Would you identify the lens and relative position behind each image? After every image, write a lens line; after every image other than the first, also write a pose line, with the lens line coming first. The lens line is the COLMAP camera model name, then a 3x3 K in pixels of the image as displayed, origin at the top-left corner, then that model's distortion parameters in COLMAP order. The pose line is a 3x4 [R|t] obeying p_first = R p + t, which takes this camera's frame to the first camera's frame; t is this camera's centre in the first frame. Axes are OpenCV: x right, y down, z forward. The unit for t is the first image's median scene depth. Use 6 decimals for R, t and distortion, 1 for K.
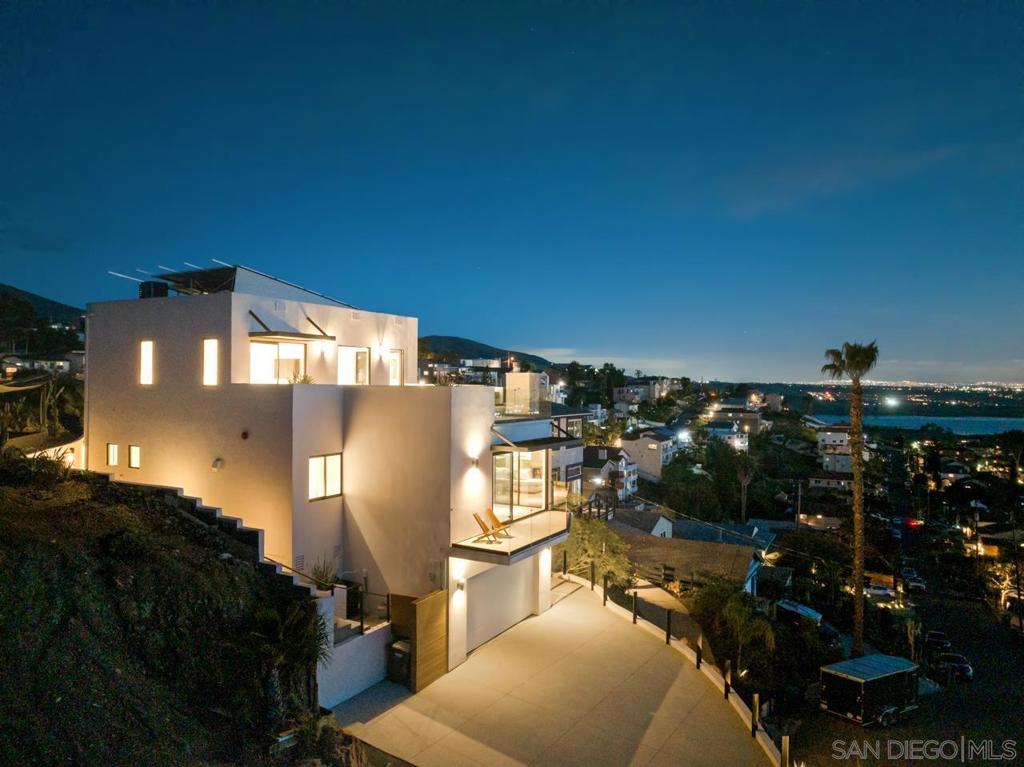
lens RADIAL K [[719.0, 0, 517.0], [0, 719.0, 380.9], [0, 0, 1]] dist [-0.035880, -0.006003]
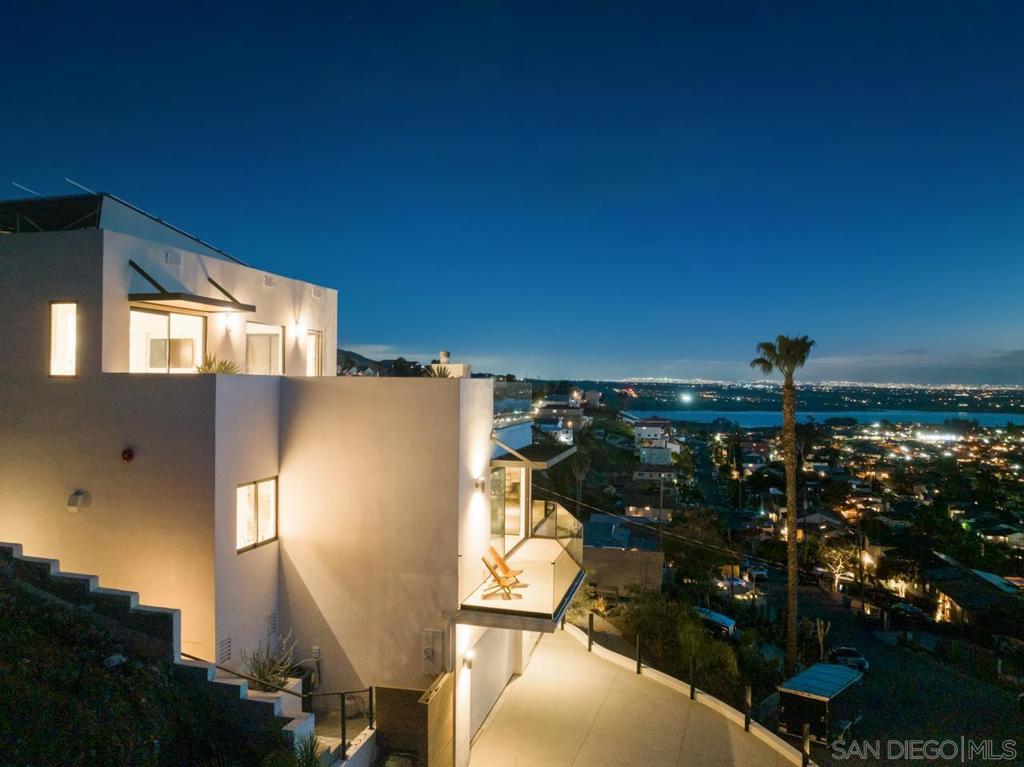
lens RADIAL K [[719.5, 0, 512.0], [0, 719.5, 383.5], [0, 0, 1]] dist [-0.041624, 0.001675]
pose [[0.969992, 0.000963, 0.243135, -0.181446], [-0.002816, 0.999970, 0.007275, 0.006778], [-0.243121, -0.007742, 0.969965, 0.273666]]
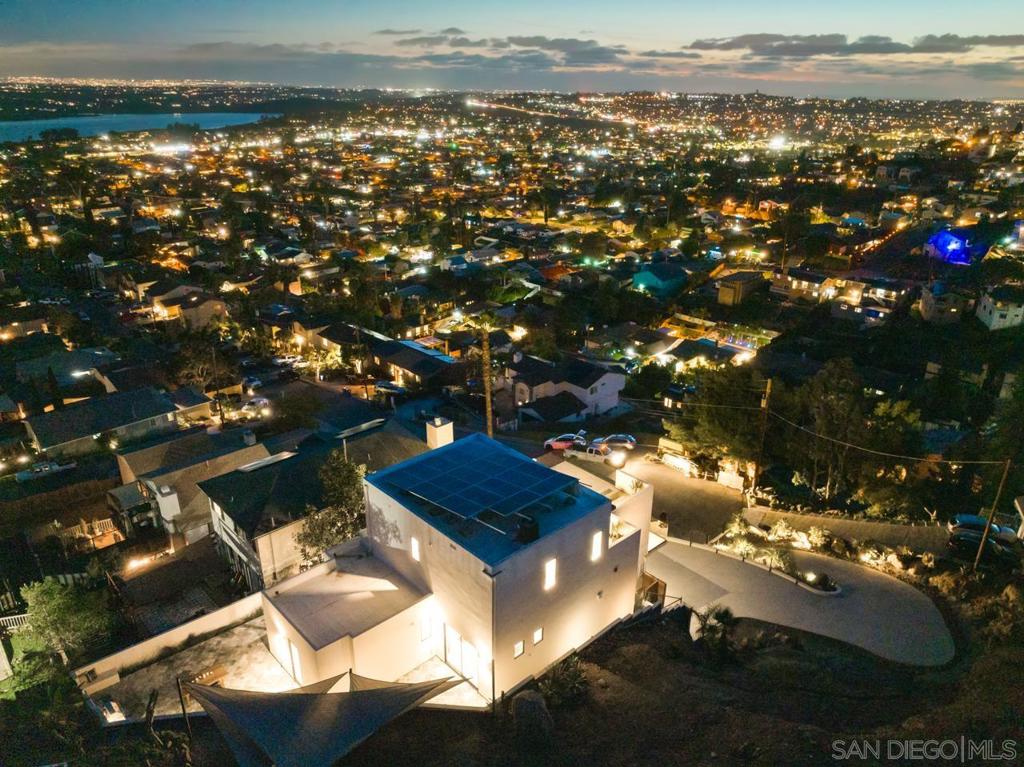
lens RADIAL K [[719.0, 0, 517.0], [0, 719.0, 380.9], [0, 0, 1]] dist [-0.035880, -0.006003]
pose [[0.325141, -0.366996, 0.871548, -1.656395], [-0.011511, 0.920020, 0.391701, -0.935607], [-0.945595, -0.137391, 0.294912, 0.725118]]
